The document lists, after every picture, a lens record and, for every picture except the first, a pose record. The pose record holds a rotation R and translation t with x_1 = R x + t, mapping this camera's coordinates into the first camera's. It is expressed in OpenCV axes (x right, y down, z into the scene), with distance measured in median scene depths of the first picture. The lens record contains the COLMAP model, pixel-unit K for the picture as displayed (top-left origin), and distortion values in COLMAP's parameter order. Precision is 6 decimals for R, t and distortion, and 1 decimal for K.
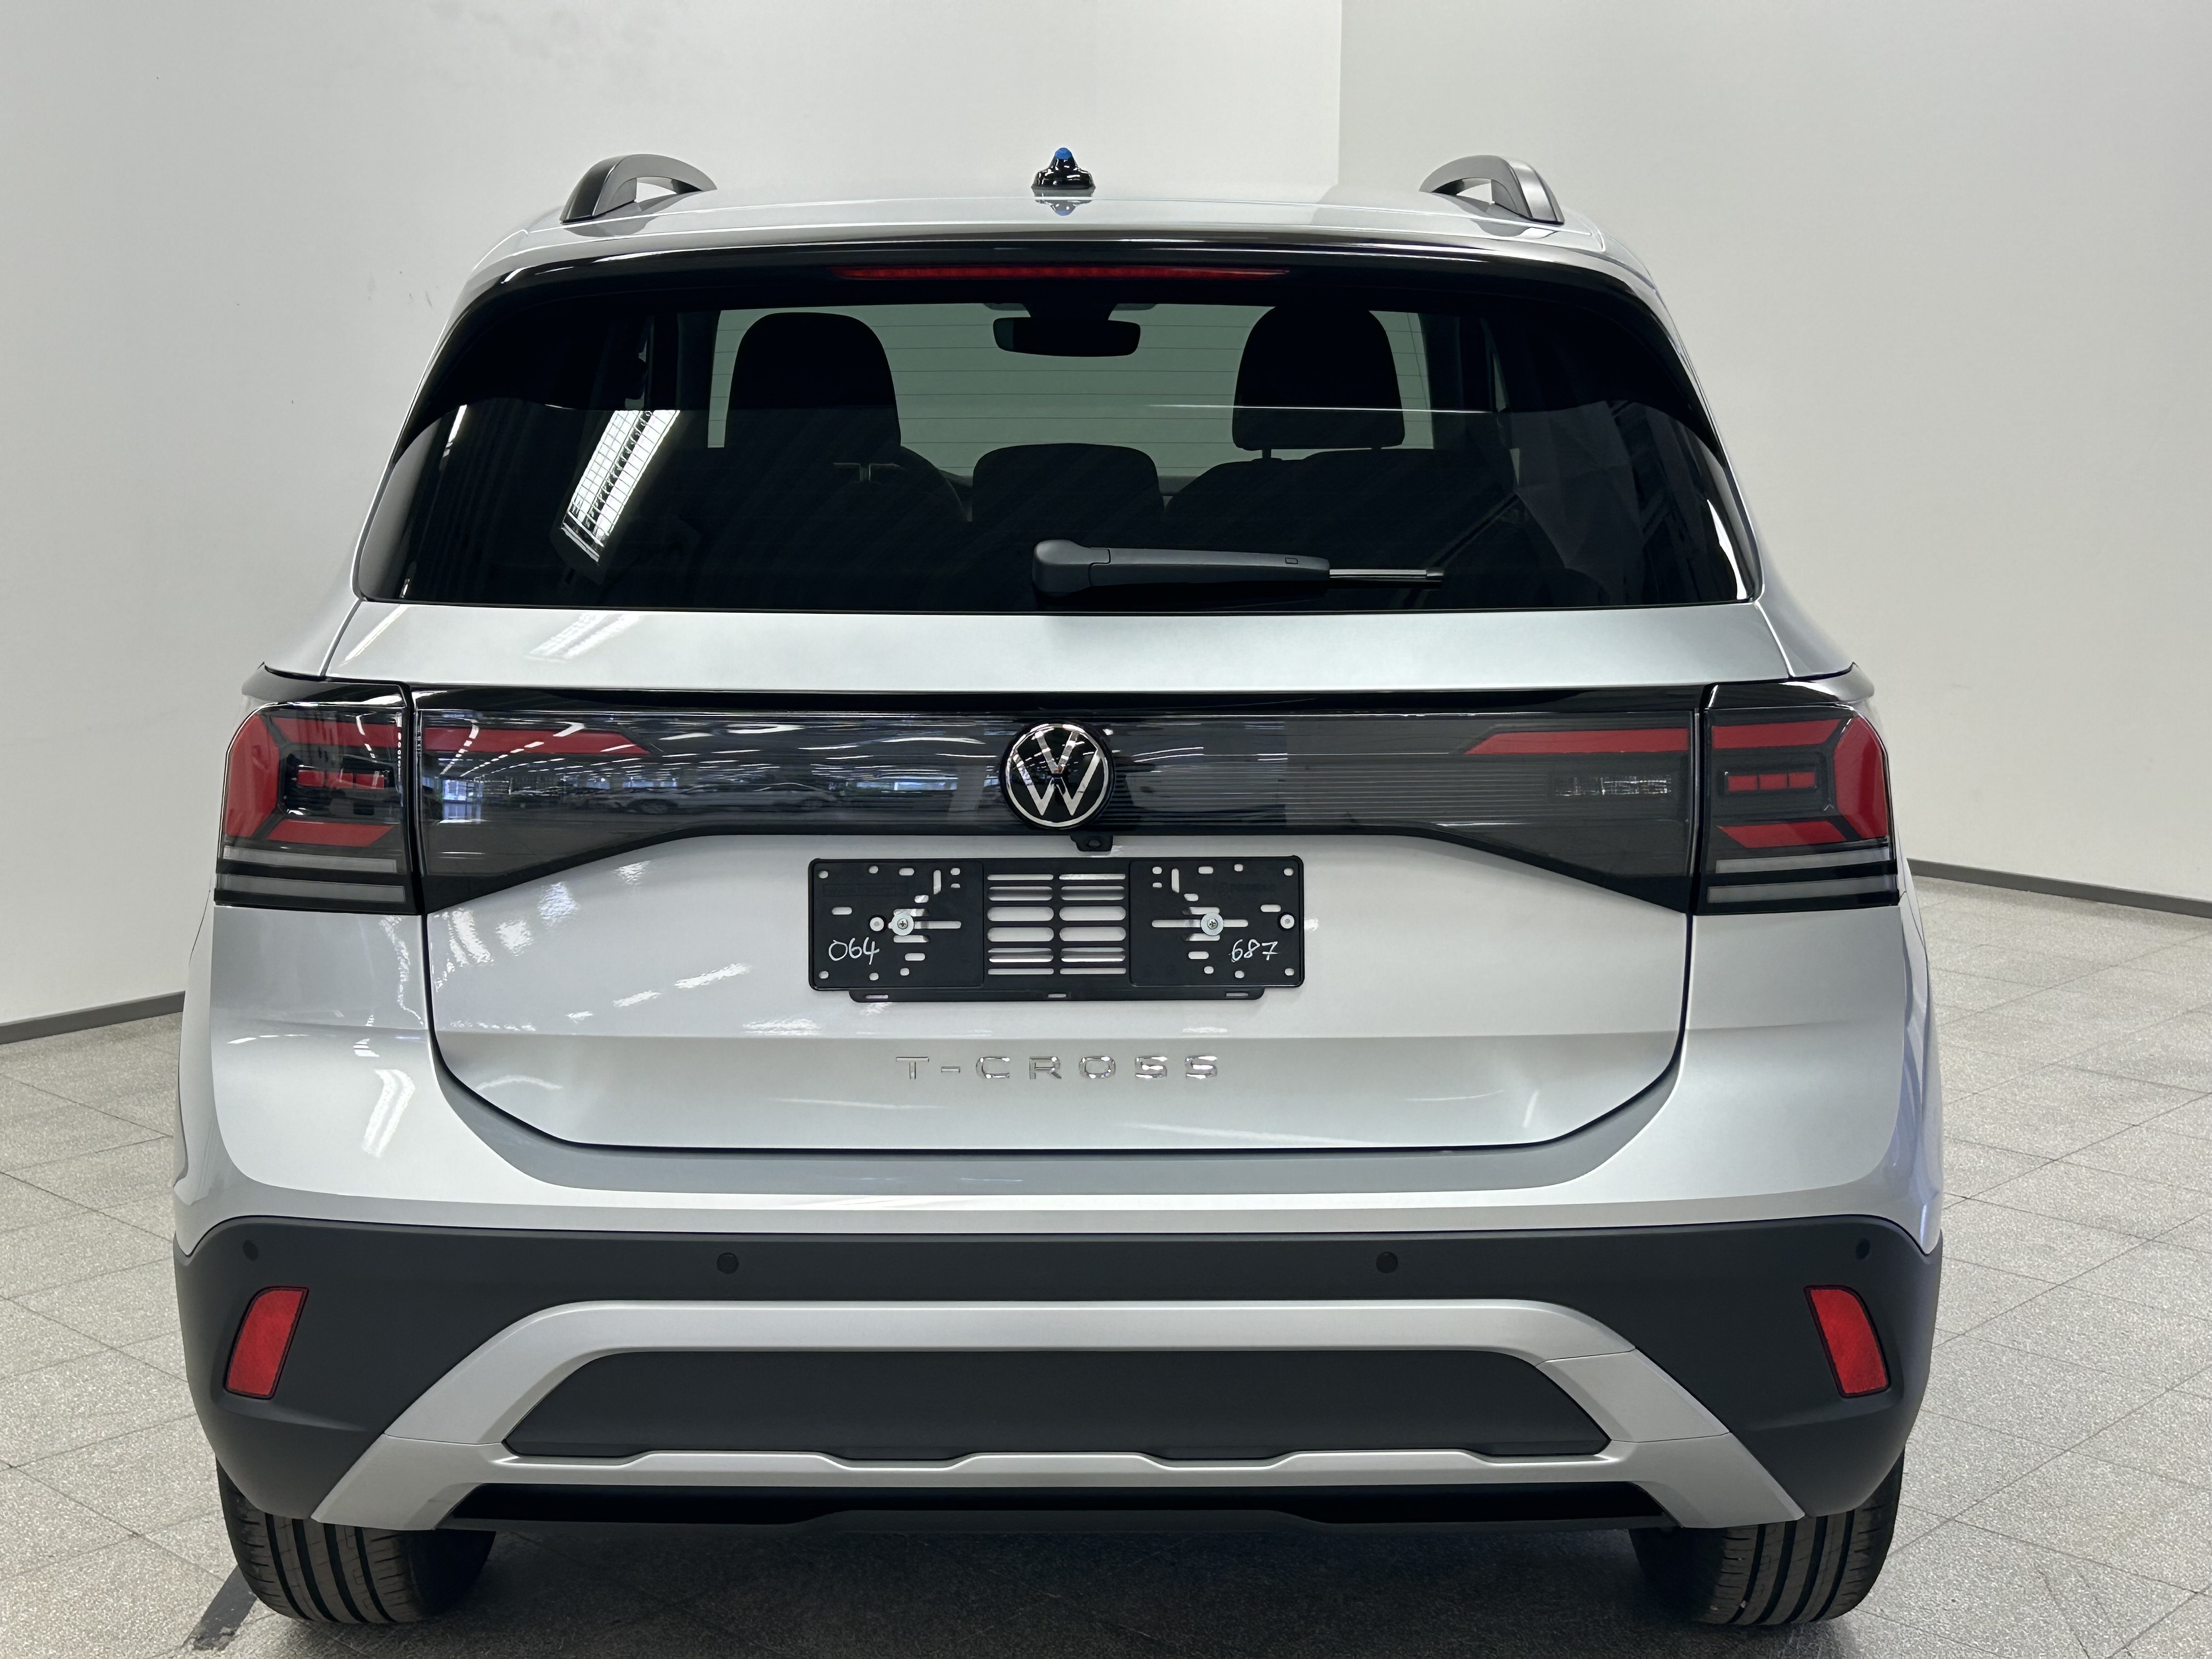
lens RADIAL K [[3210.6, 0, 1097.1], [0, 3210.6, 835.9], [0, 0, 1]] dist [0.098998, 0.000000]
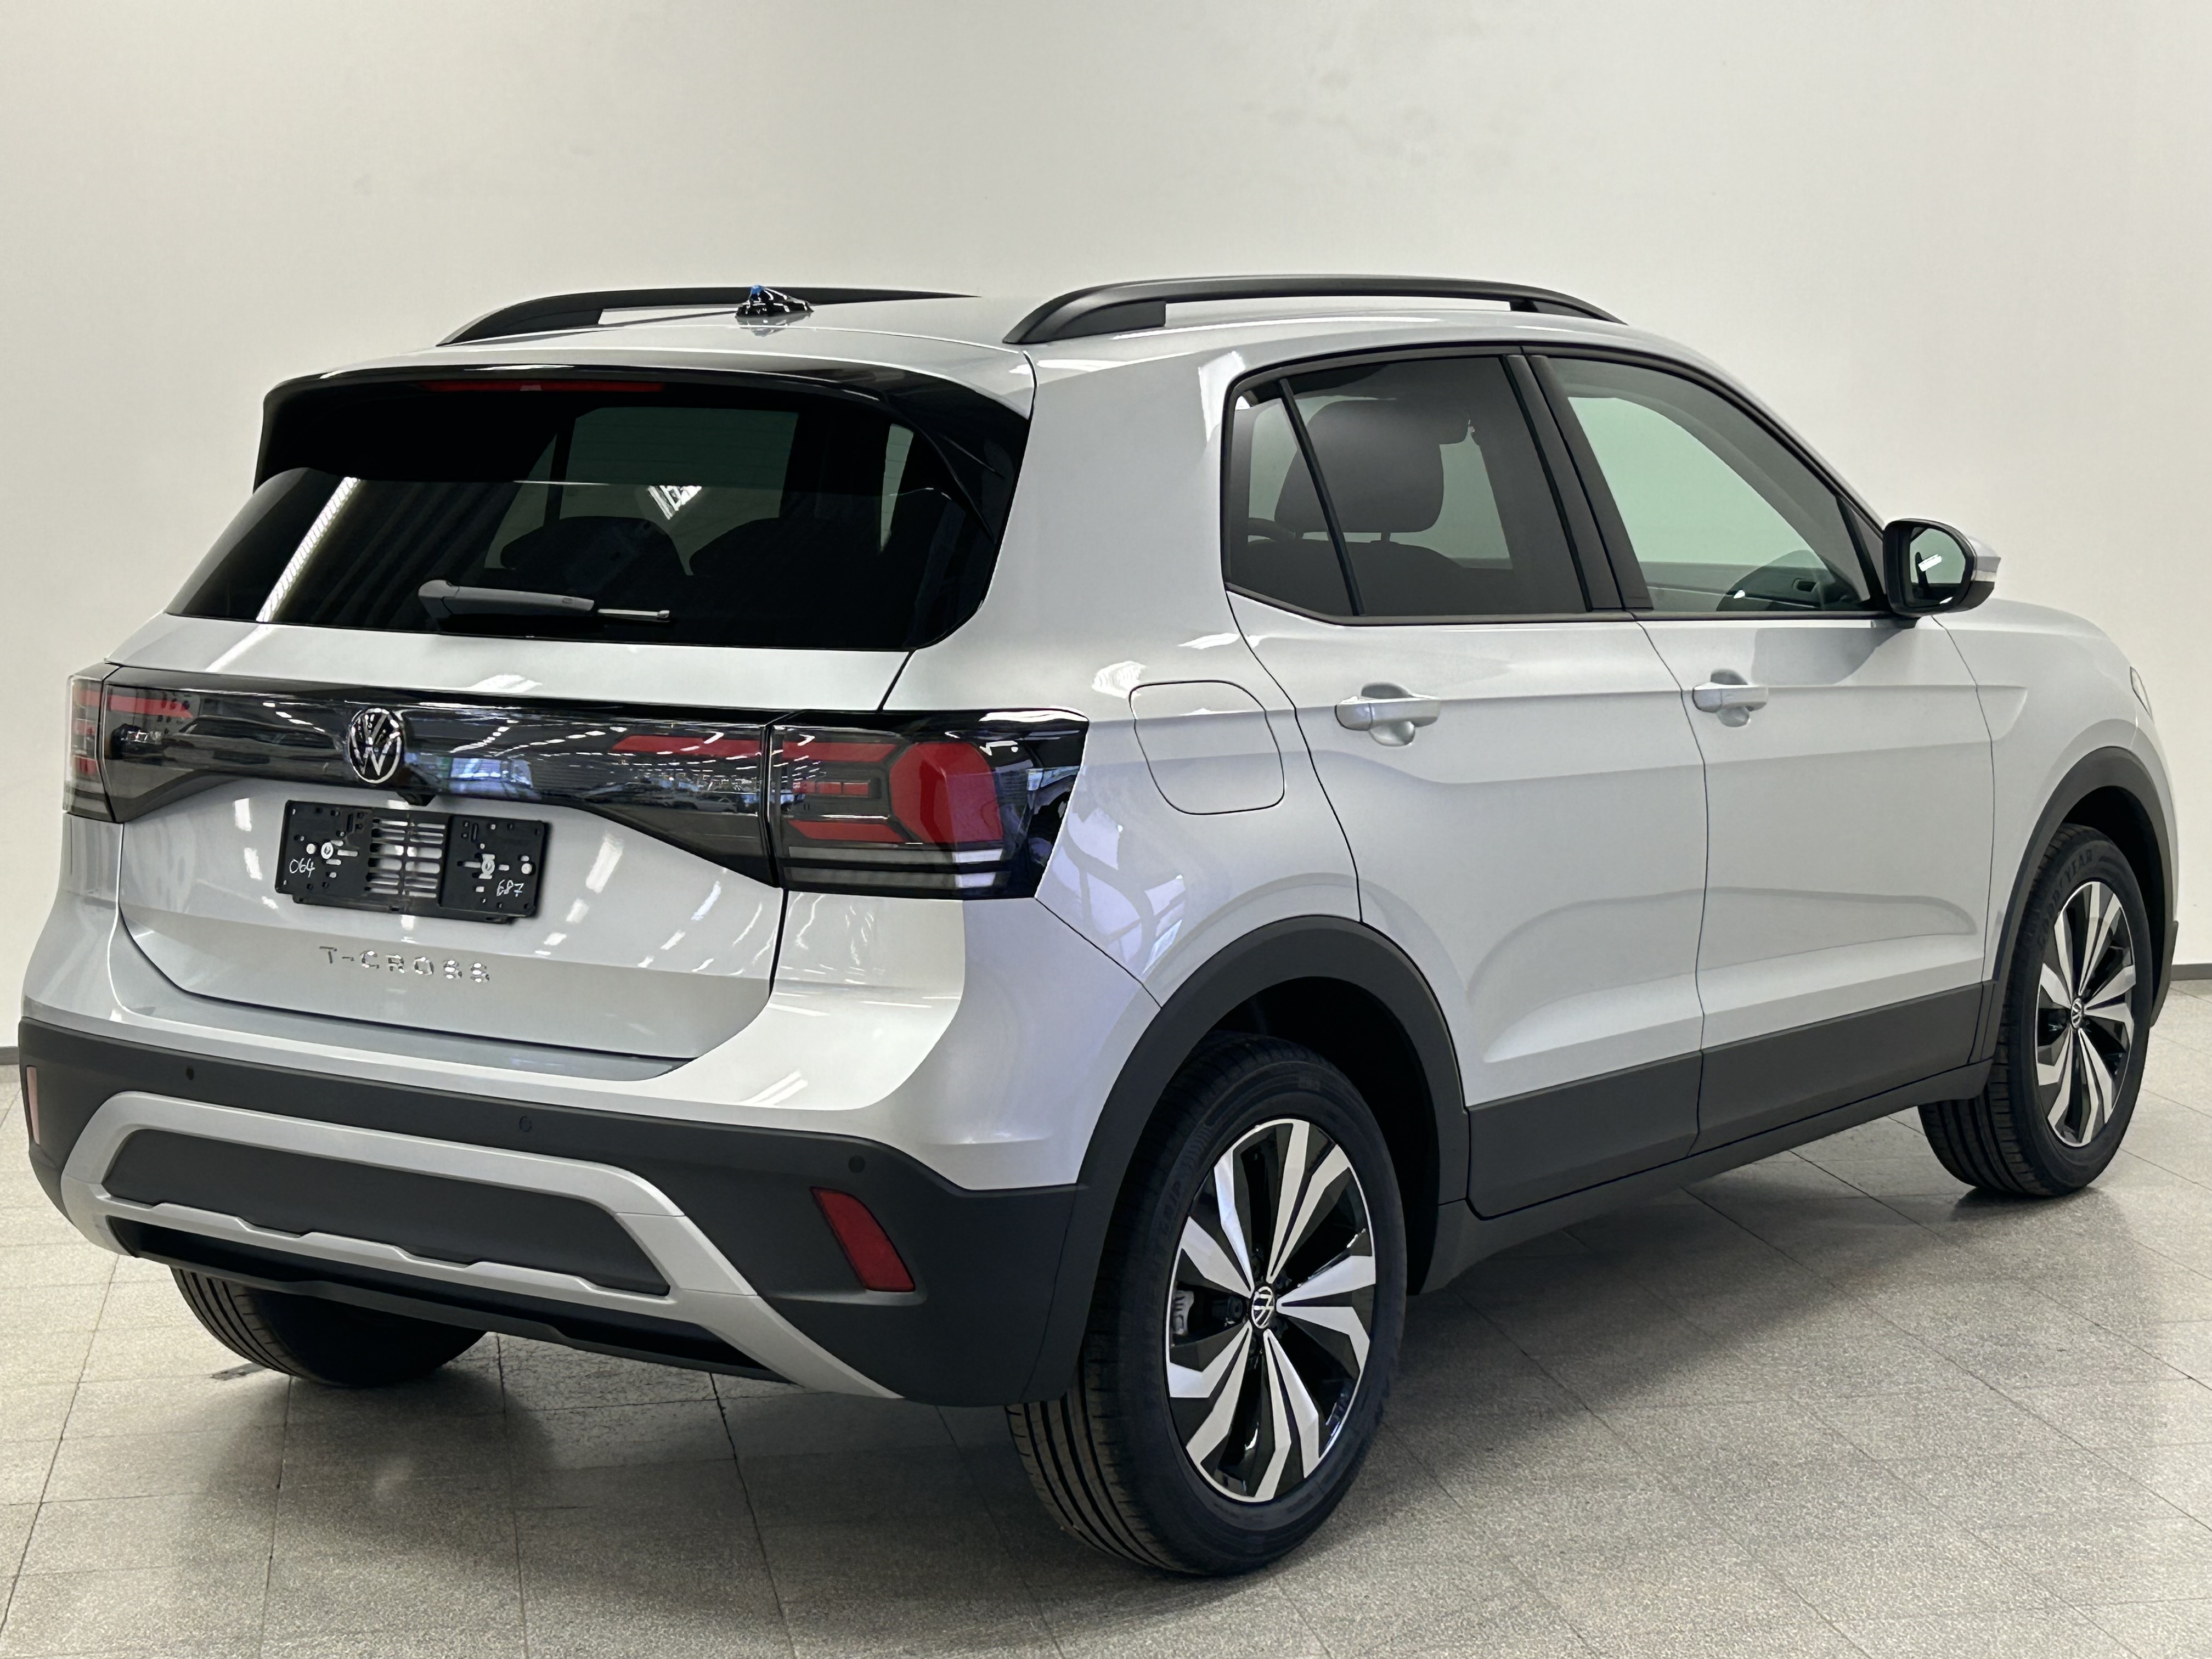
lens RADIAL K [[3778.5, 0, 1106.7], [0, 3778.5, 828.3], [0, 0, 1]] dist [0.022899, 0.000000]
pose [[0.820293, 0.068897, -0.567779, 1.143736], [-0.090310, 0.995867, -0.009630, 0.003281], [0.564769, 0.059176, 0.823125, -0.158541]]
